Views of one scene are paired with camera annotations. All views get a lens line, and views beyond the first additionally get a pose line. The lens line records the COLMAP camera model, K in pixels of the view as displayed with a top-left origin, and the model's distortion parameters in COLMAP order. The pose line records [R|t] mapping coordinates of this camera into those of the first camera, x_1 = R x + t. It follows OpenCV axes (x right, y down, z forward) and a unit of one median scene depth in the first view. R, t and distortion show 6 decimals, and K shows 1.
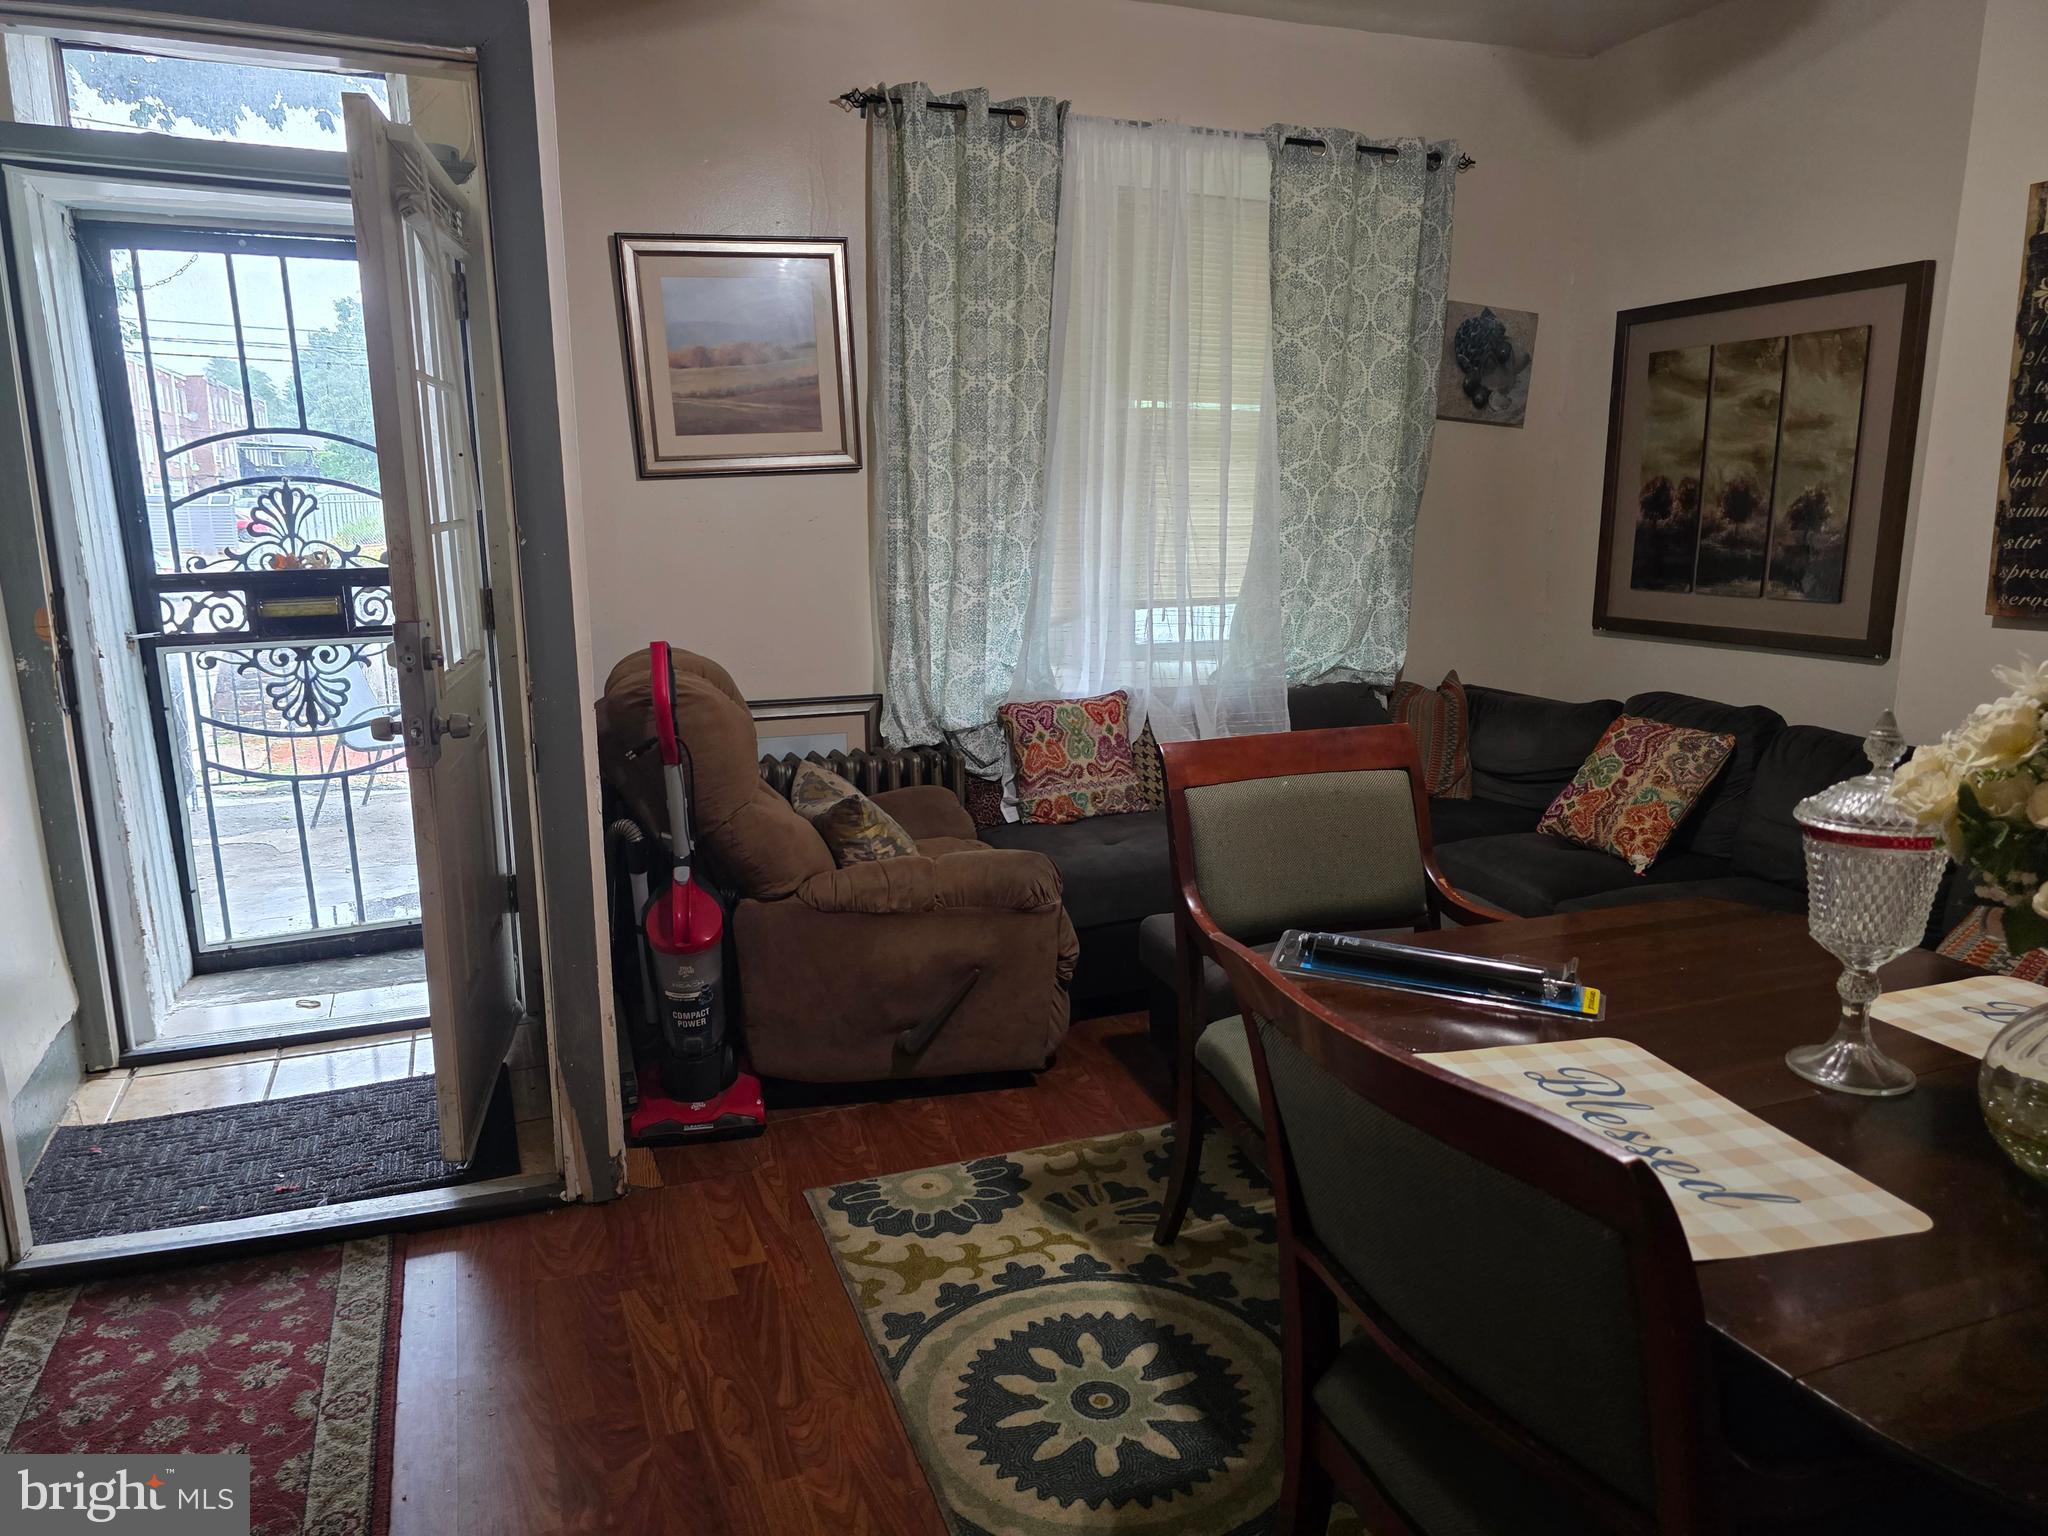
lens RADIAL K [[1386.5, 0, 1010.6], [0, 1386.5, 781.6], [0, 0, 1]] dist [0.065228, -0.059424]
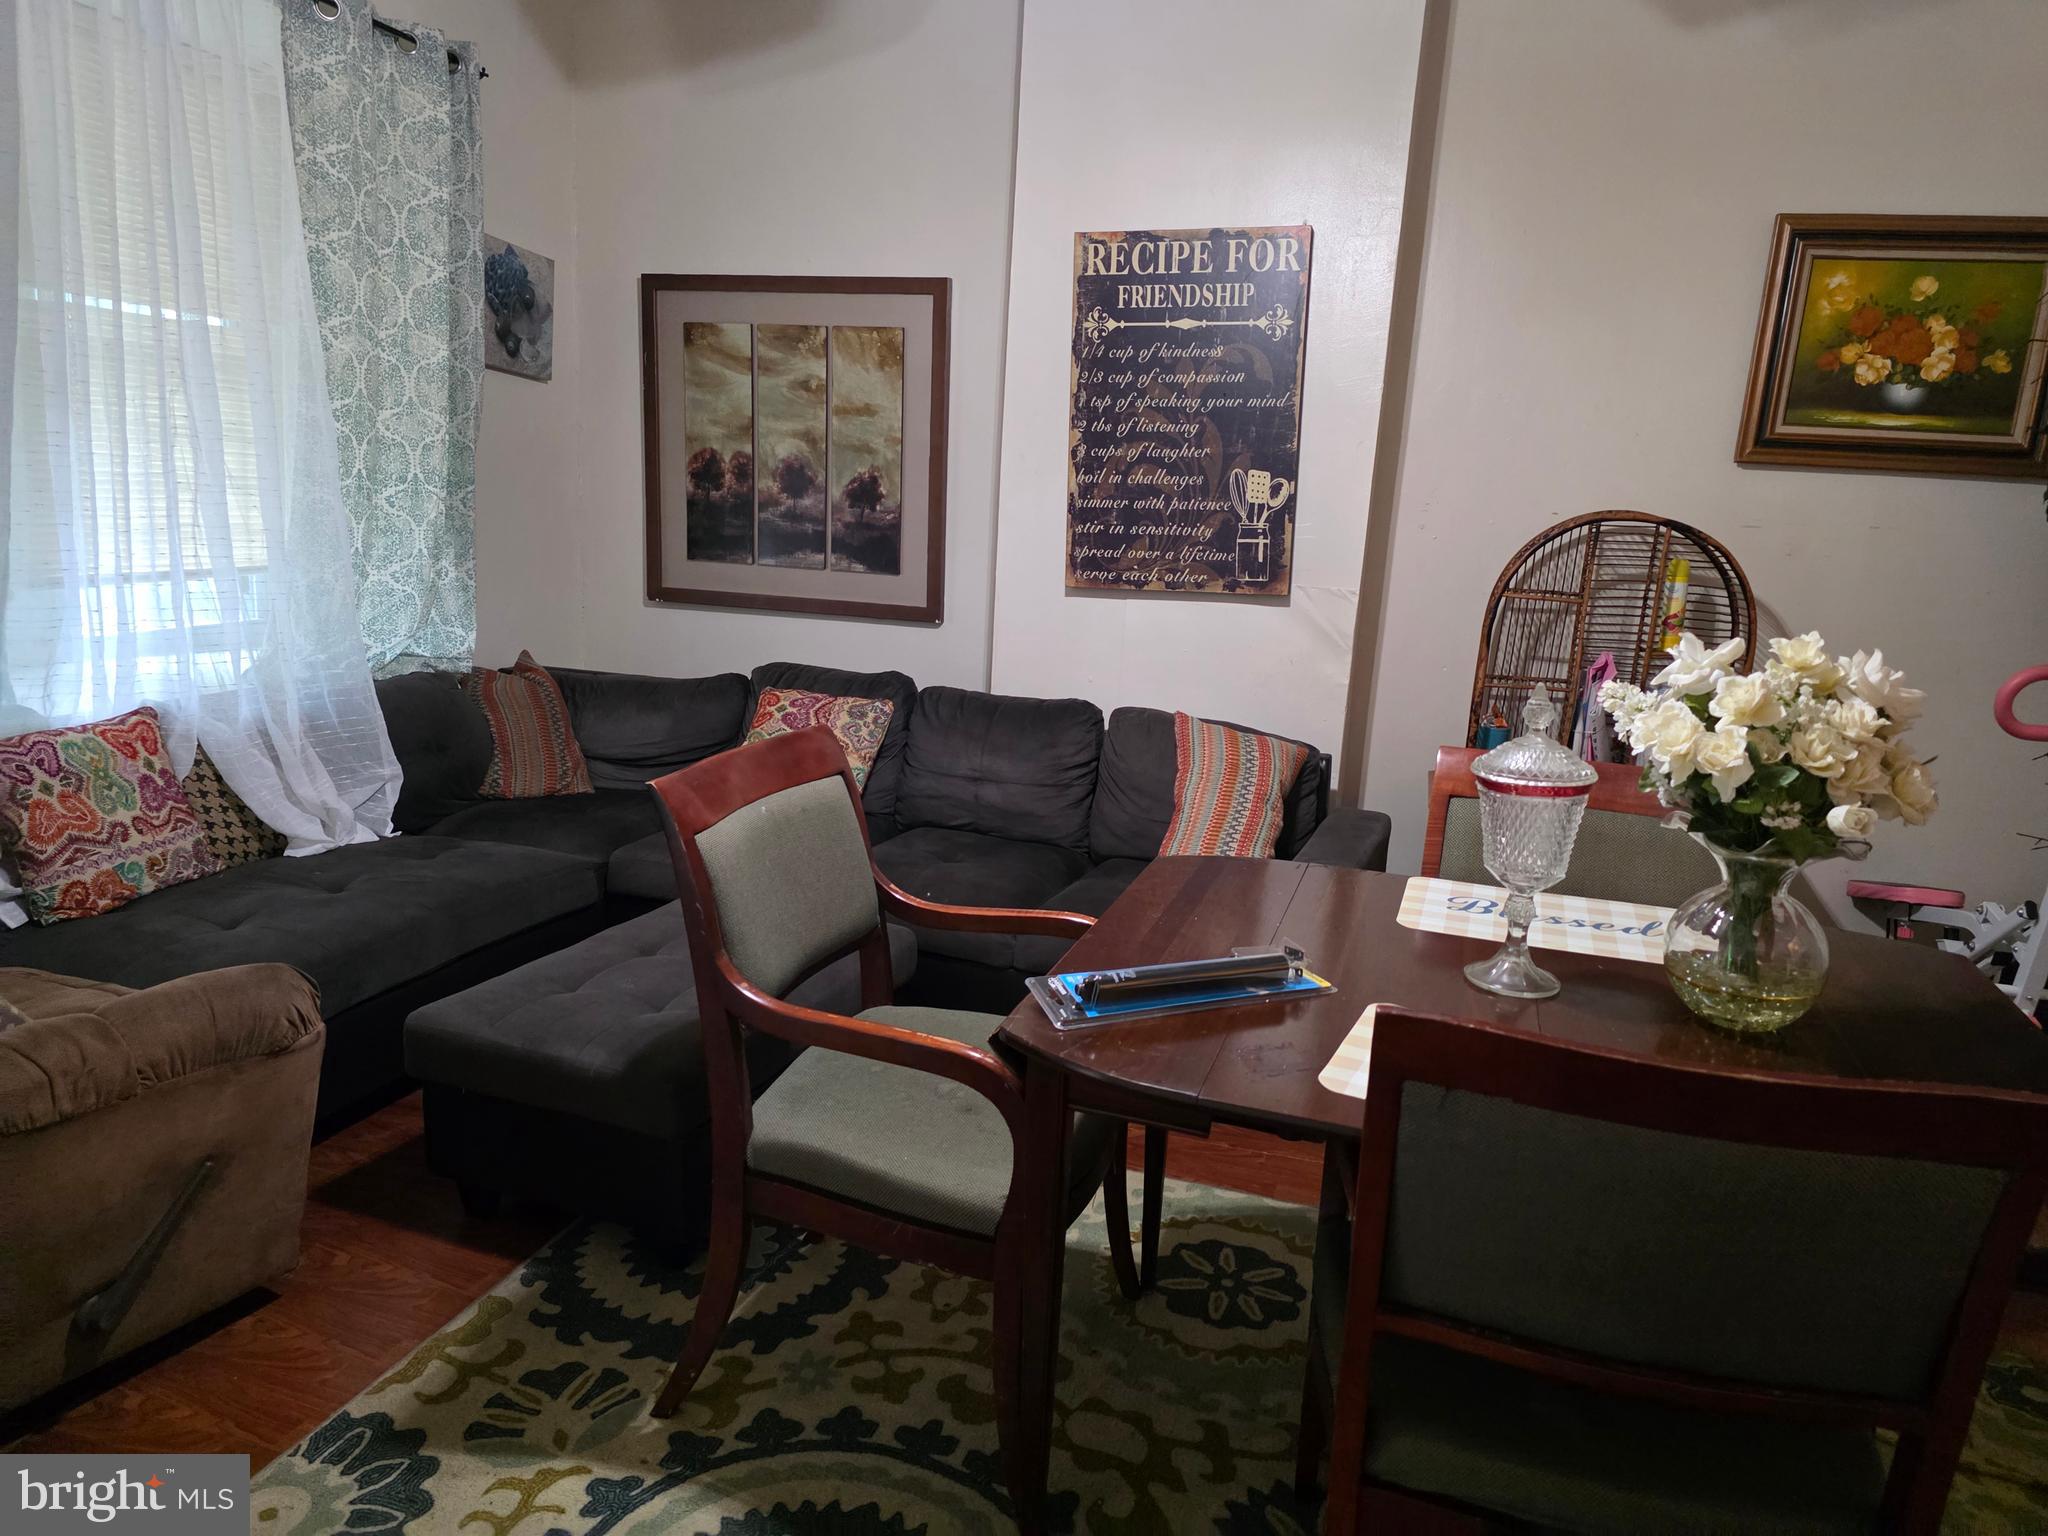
lens RADIAL K [[1386.5, 0, 1068.2], [0, 1386.5, 757.6], [0, 0, 1]] dist [0.065228, -0.059424]
pose [[0.611193, -0.120101, 0.782316, -0.250434], [0.108758, 0.991788, 0.067291, -0.048145], [-0.783974, 0.043955, 0.619236, 0.246417]]
